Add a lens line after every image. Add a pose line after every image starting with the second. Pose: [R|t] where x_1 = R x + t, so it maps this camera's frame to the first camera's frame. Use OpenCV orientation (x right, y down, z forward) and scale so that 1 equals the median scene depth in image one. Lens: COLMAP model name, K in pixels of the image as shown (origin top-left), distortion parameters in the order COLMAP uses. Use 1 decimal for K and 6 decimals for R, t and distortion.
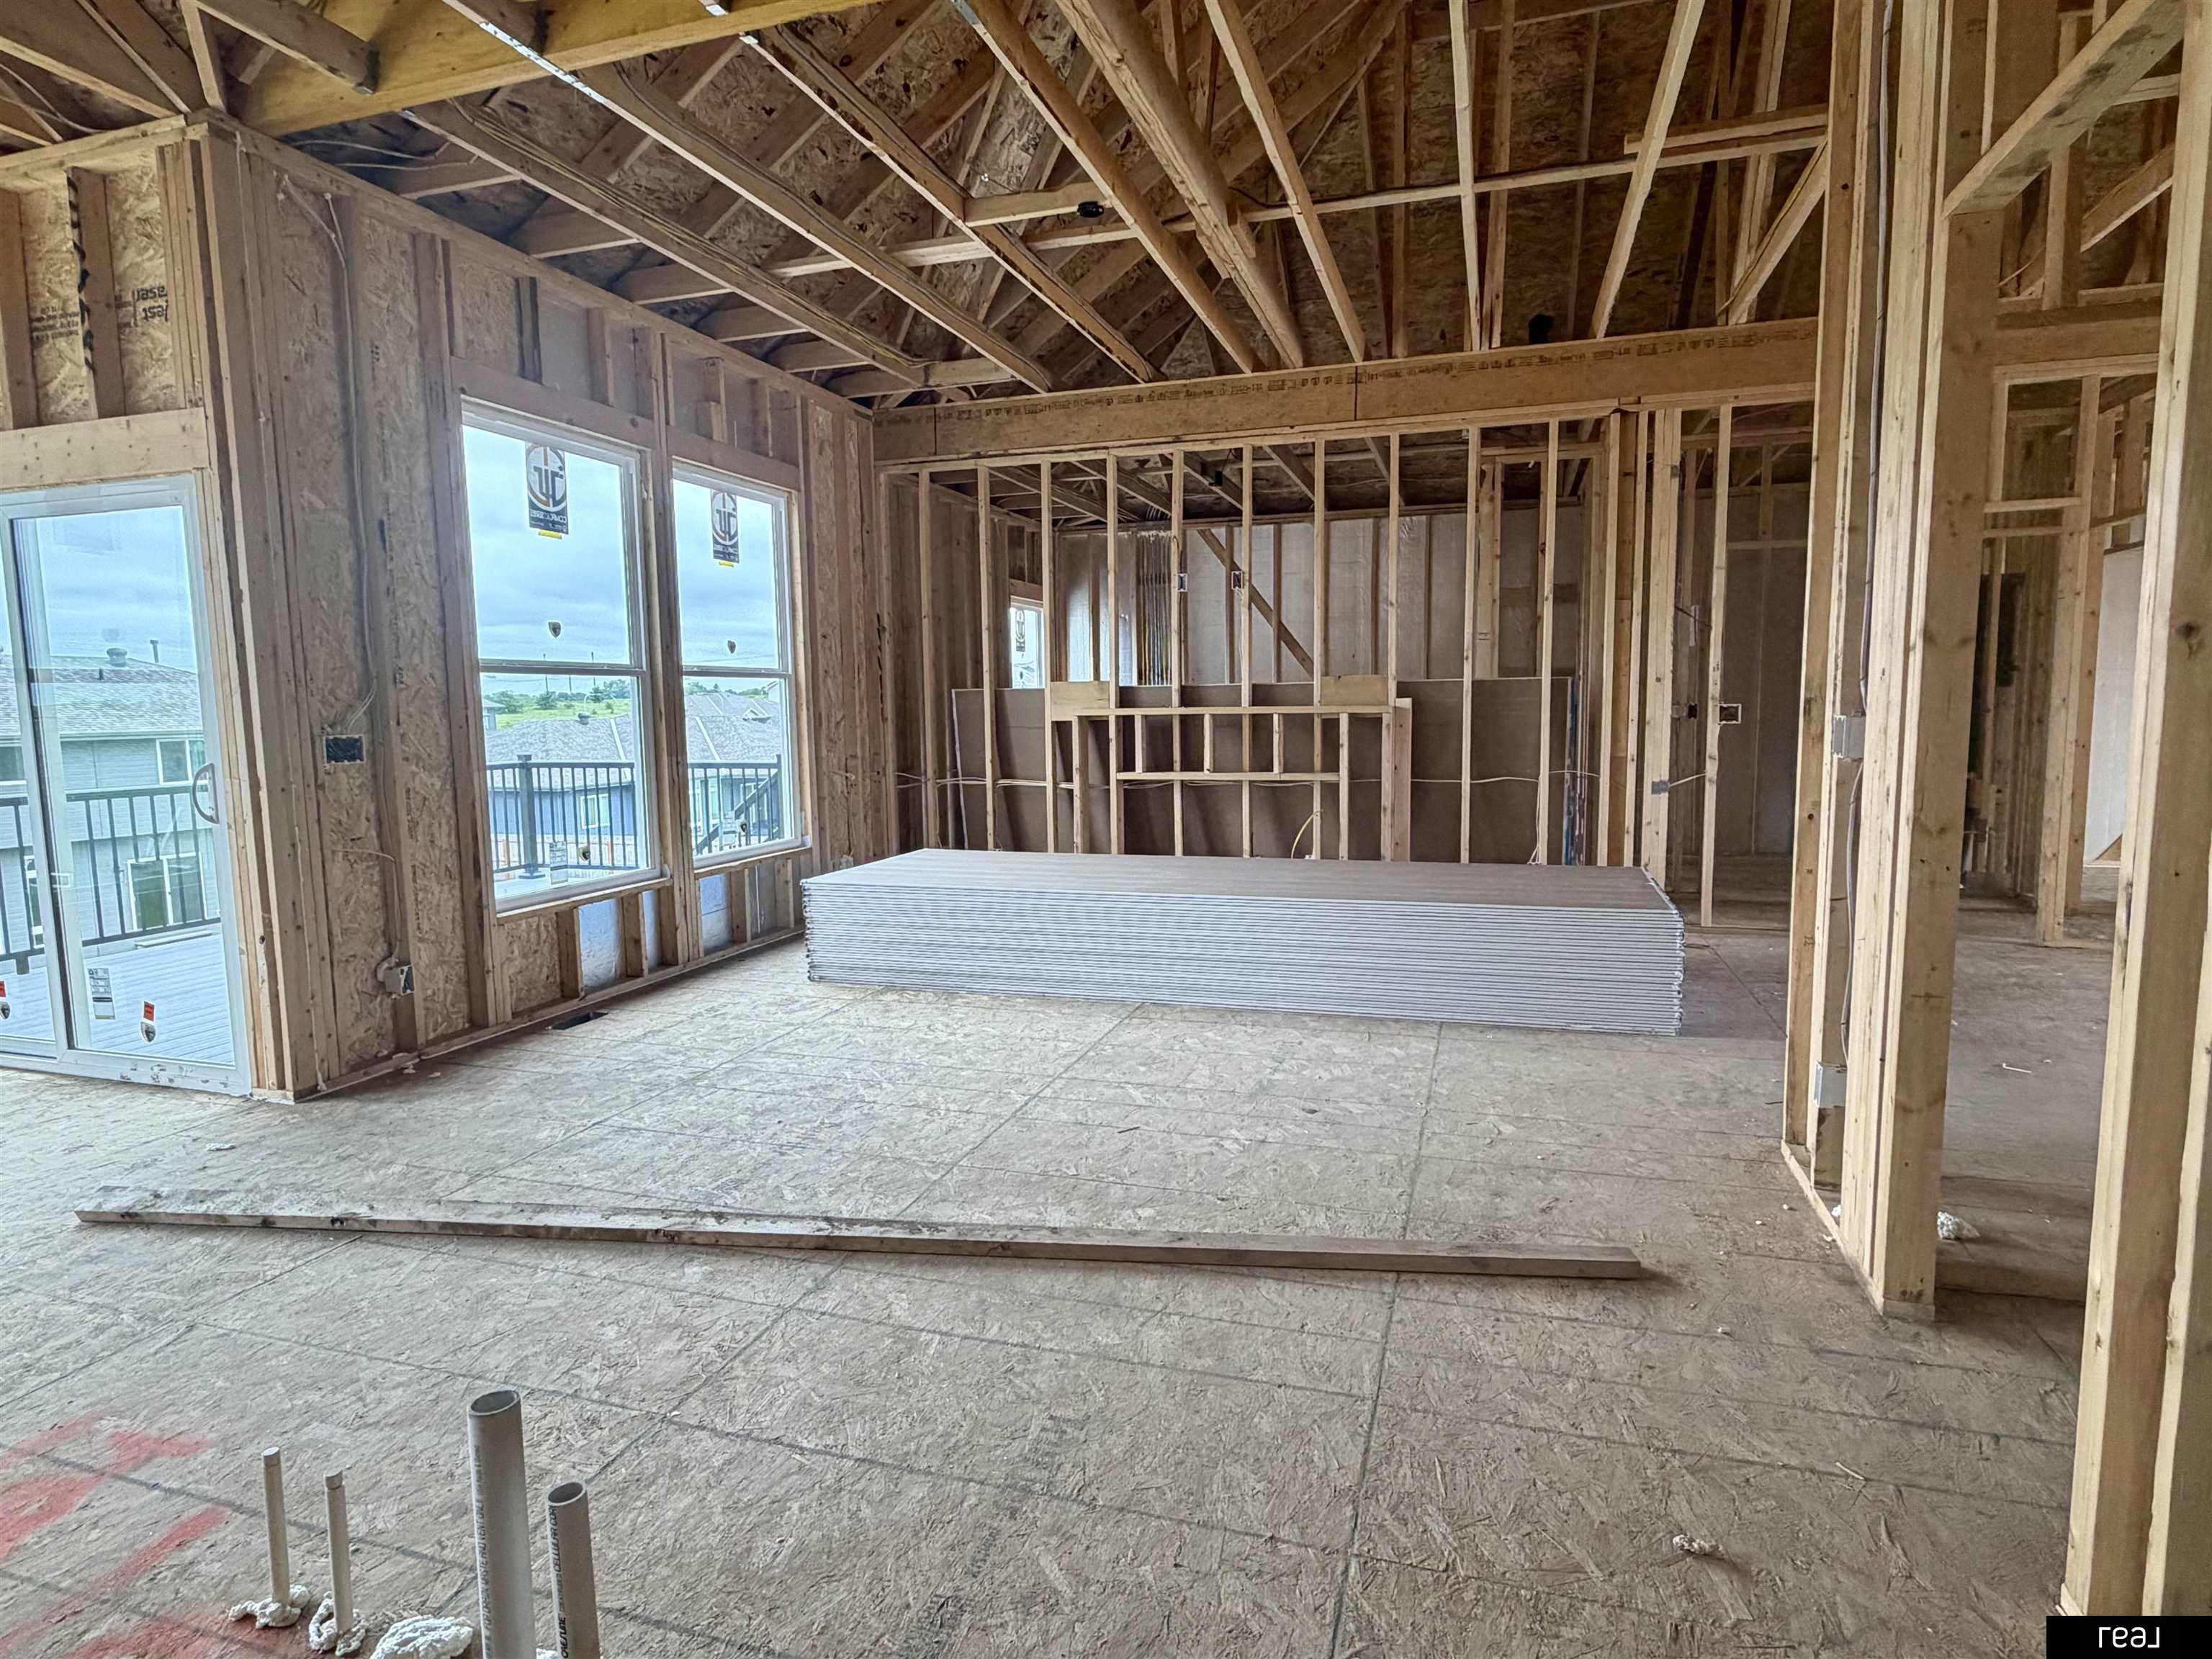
lens RADIAL K [[1203.7, 0, 1106.7], [0, 1203.7, 826.2], [0, 0, 1]] dist [0.001783, -0.001029]
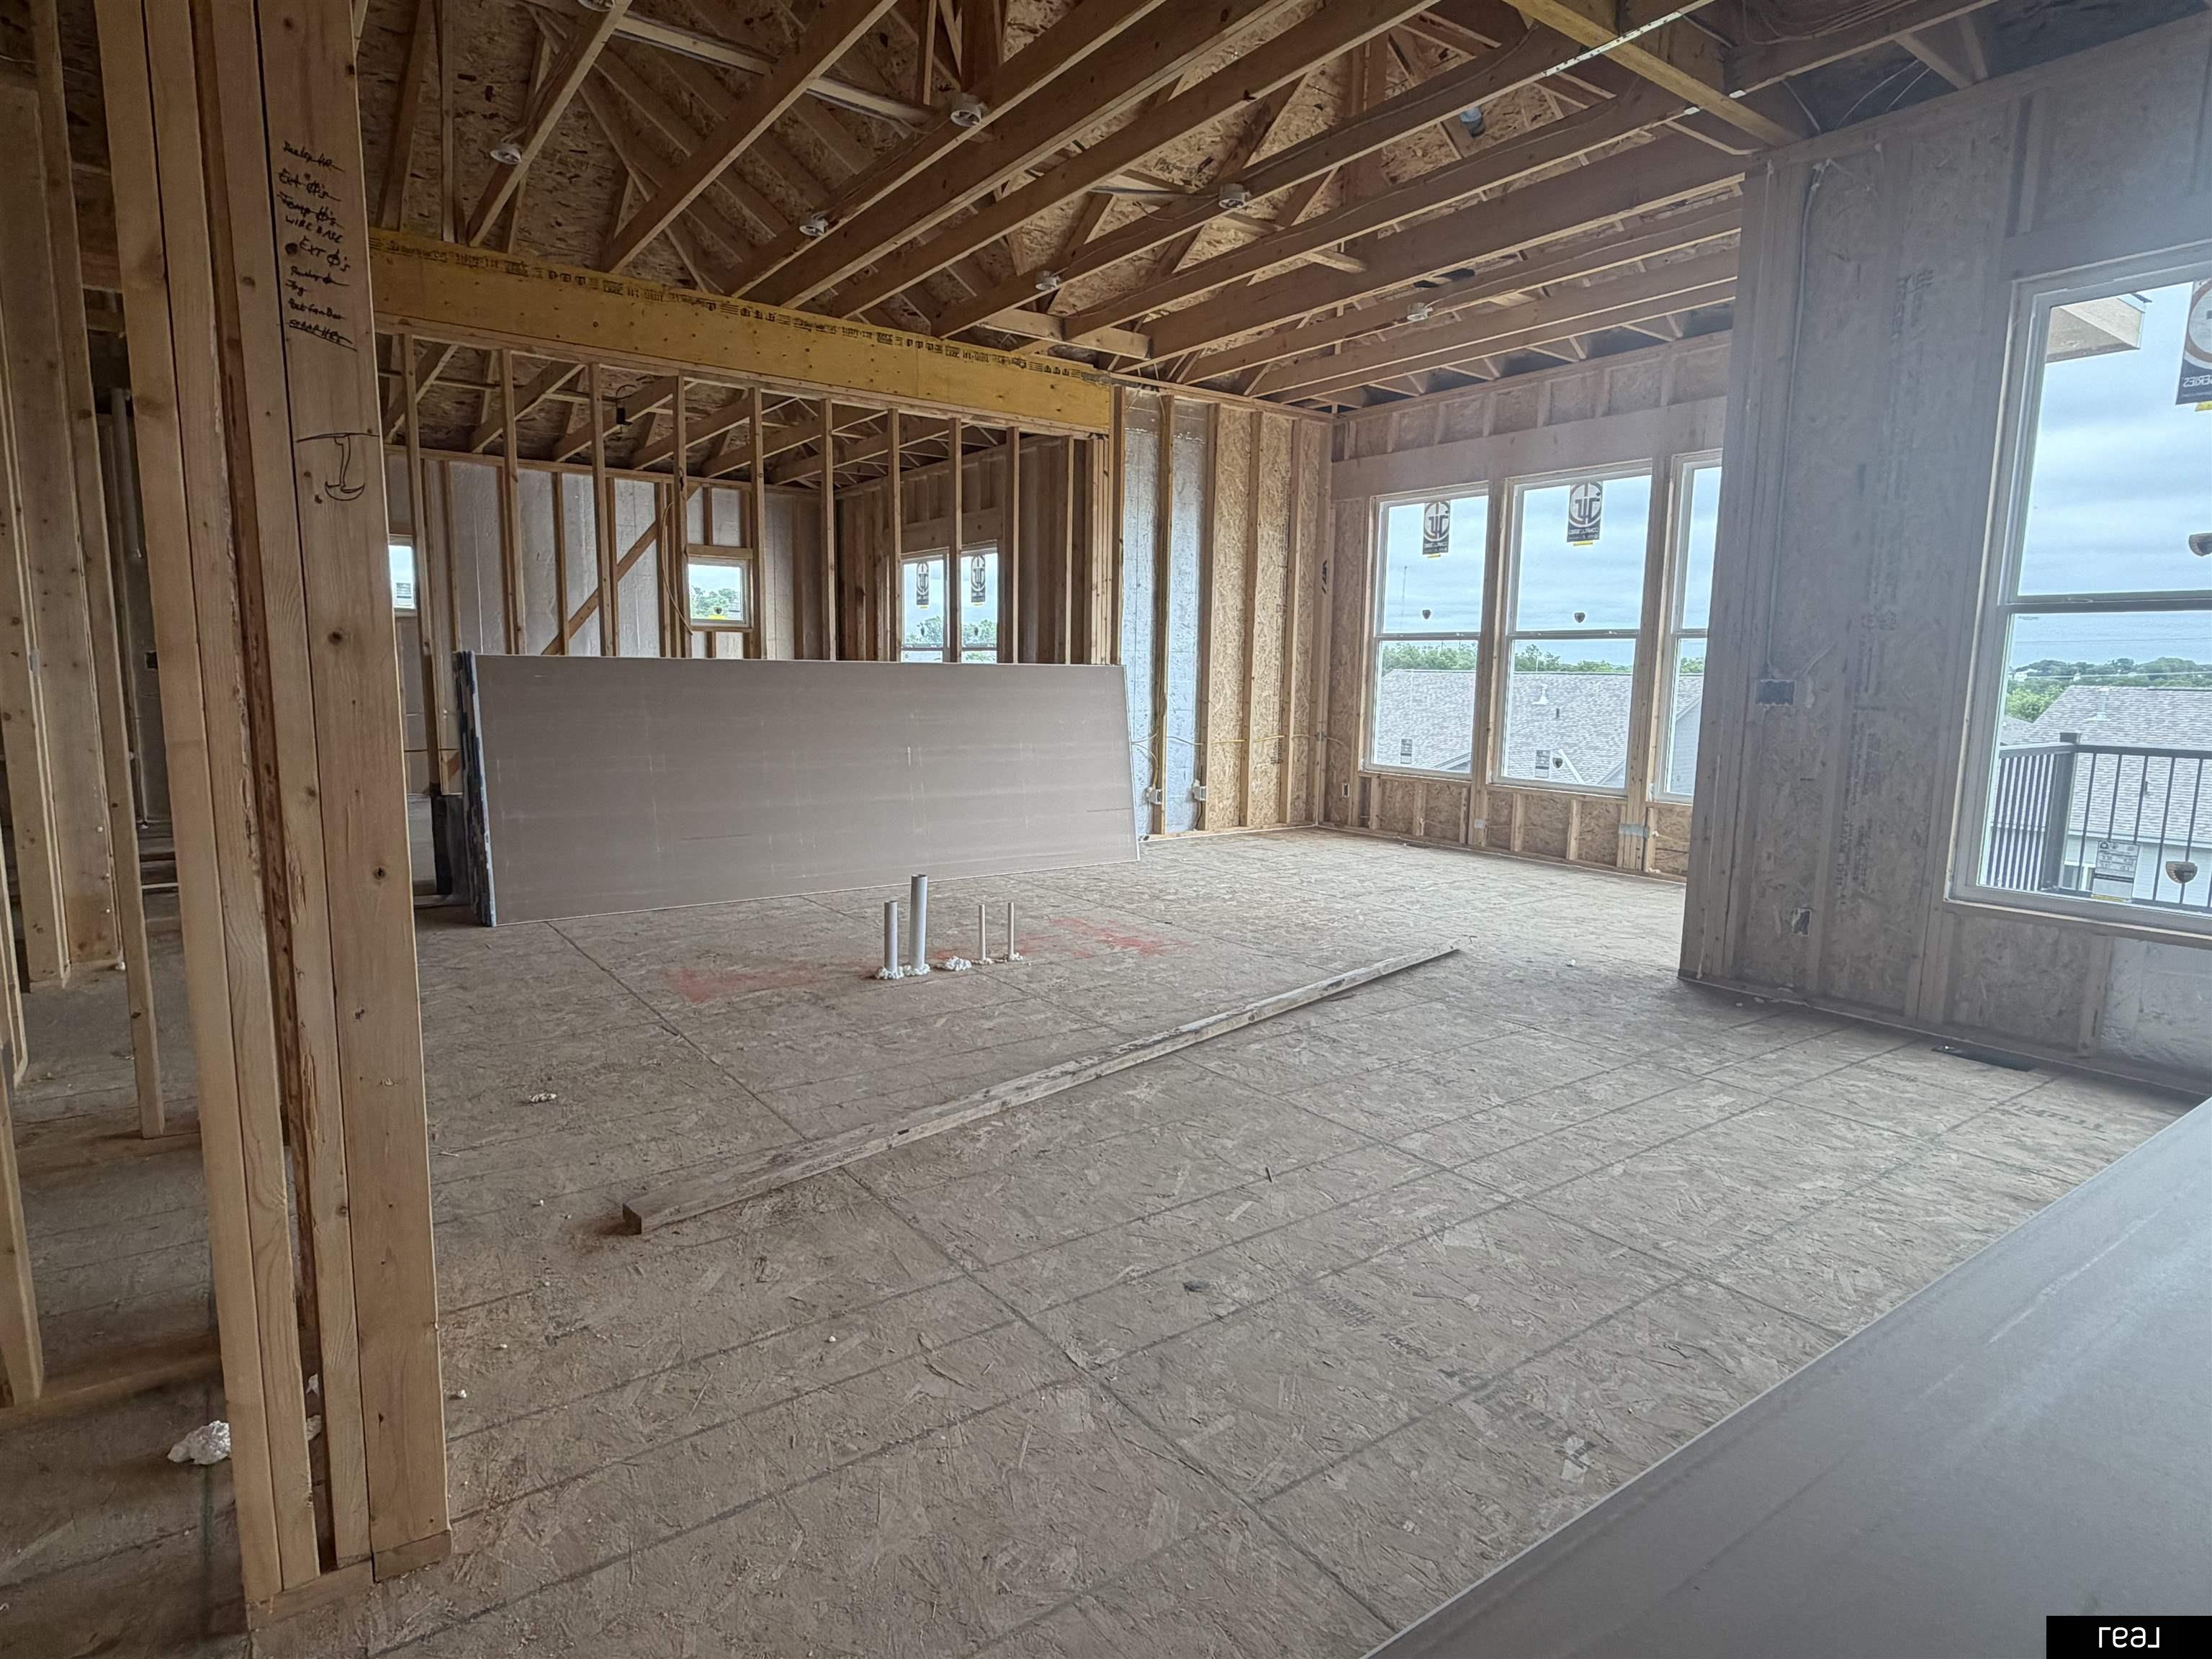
lens RADIAL K [[1203.7, 0, 1104.1], [0, 1203.7, 837.4], [0, 0, 1]] dist [0.001783, -0.001029]
pose [[-0.590278, 0.121089, -0.798066, 0.555090], [-0.088371, 0.973047, 0.213001, -0.103841], [0.802348, 0.196256, -0.563668, 1.044782]]
